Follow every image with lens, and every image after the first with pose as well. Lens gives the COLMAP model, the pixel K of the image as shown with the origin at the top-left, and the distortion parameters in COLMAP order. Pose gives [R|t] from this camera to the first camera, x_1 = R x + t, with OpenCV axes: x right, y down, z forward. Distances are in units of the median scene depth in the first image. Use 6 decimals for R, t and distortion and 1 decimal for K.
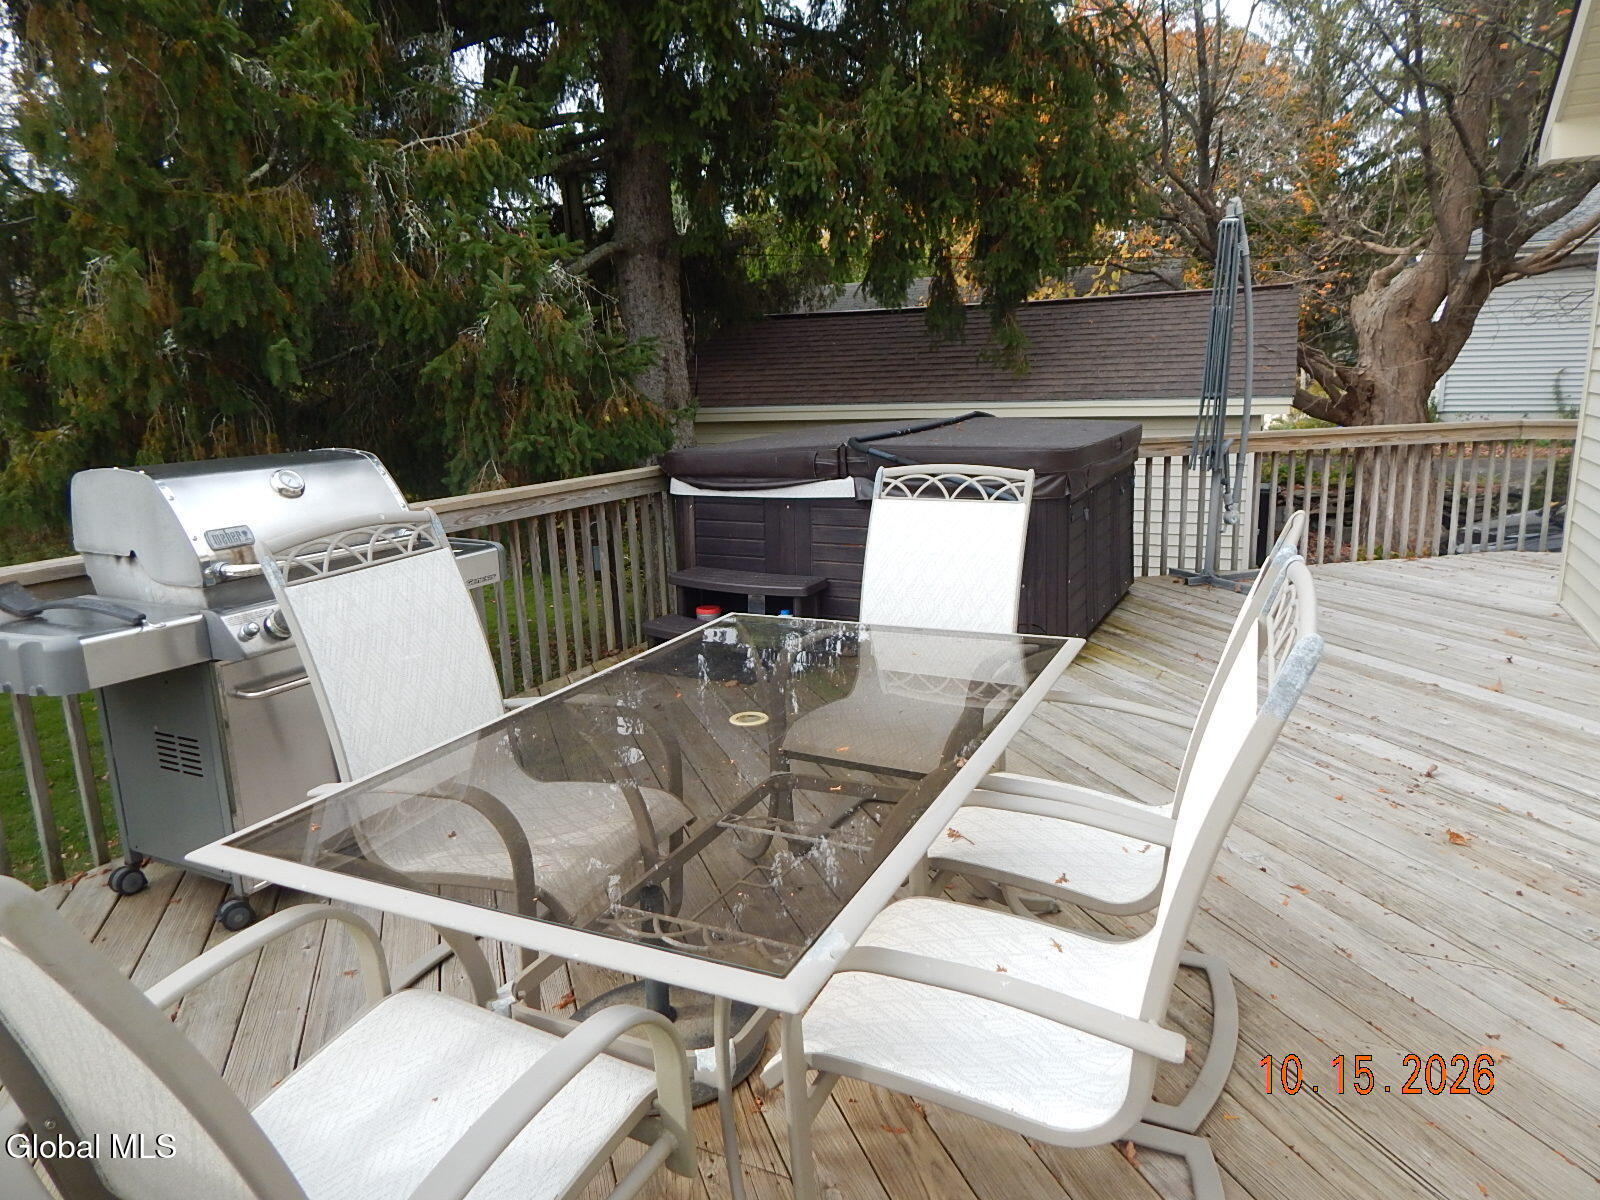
lens RADIAL K [[1051.3, 0, 804.3], [0, 1051.3, 600.5], [0, 0, 1]] dist [-0.001524, 0.000122]
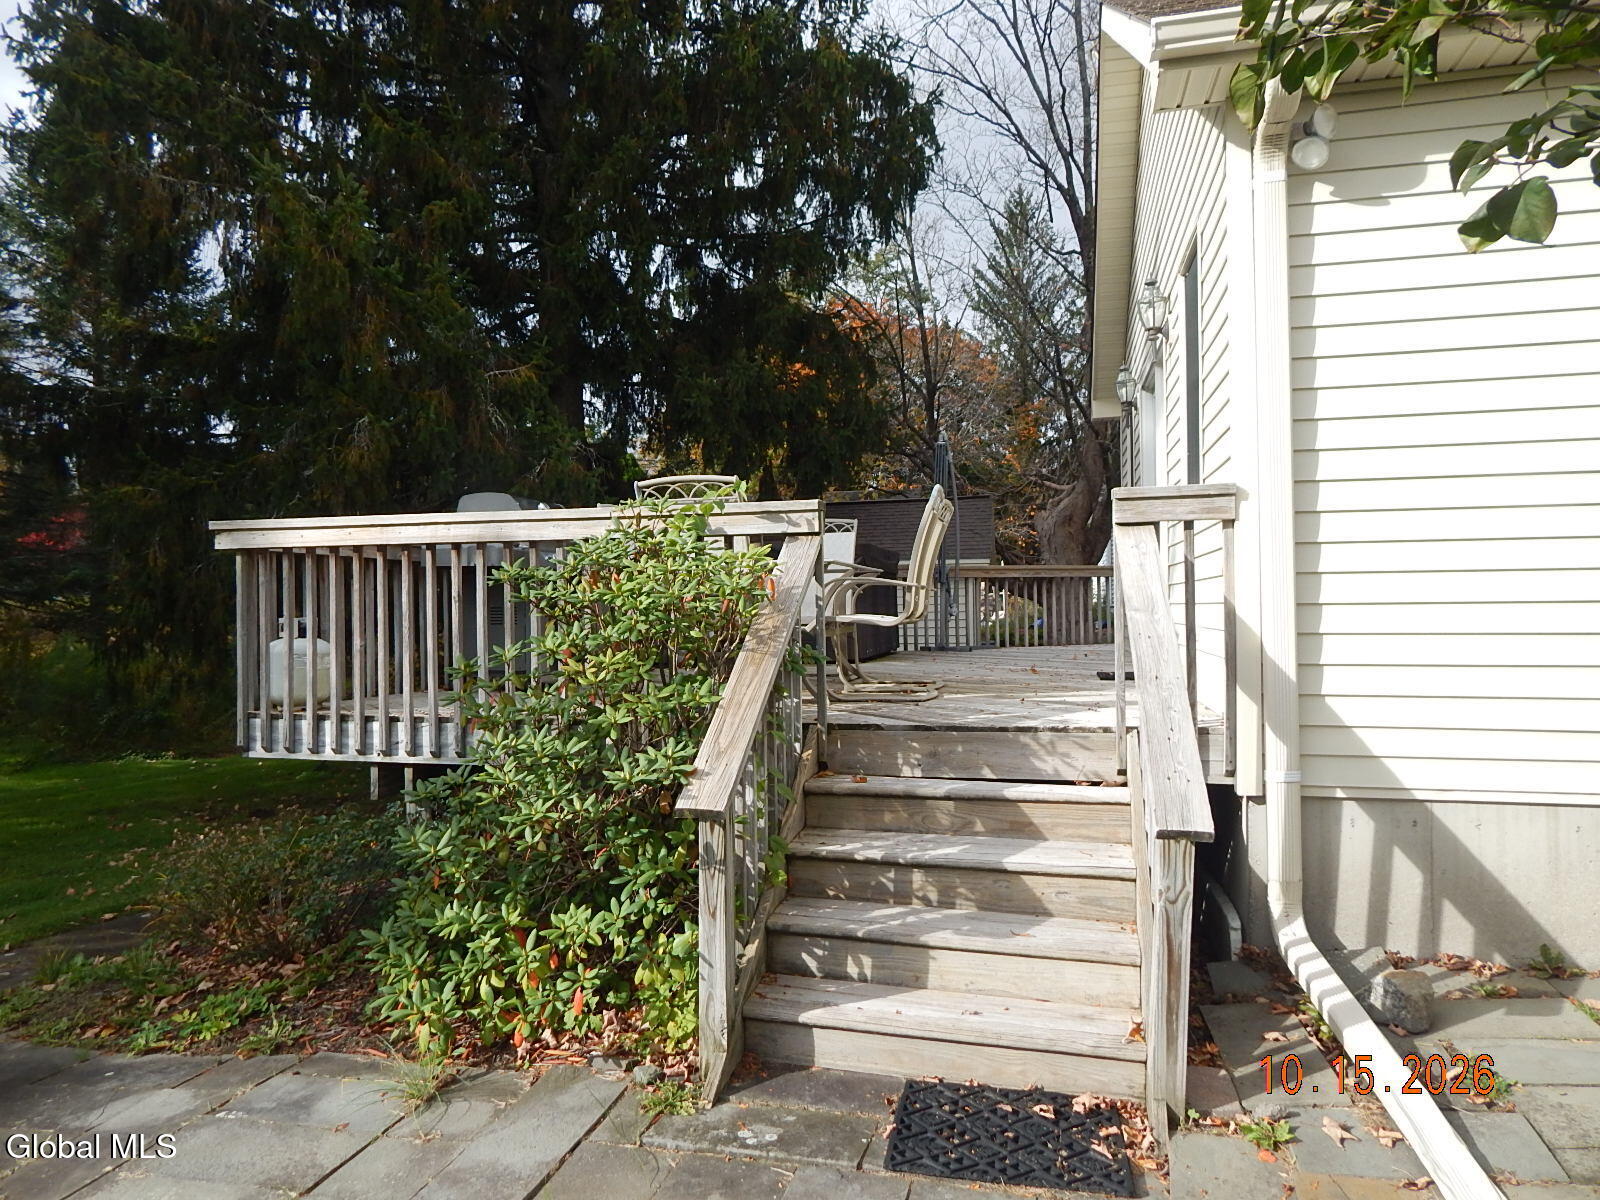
lens RADIAL K [[1051.3, 0, 798.7], [0, 1051.3, 596.3], [0, 0, 1]] dist [-0.001524, 0.000122]
pose [[0.977318, 0.020983, 0.210737, -0.091376], [0.027133, 0.974472, -0.222864, 0.127957], [-0.210034, 0.223526, 0.951799, -0.266622]]
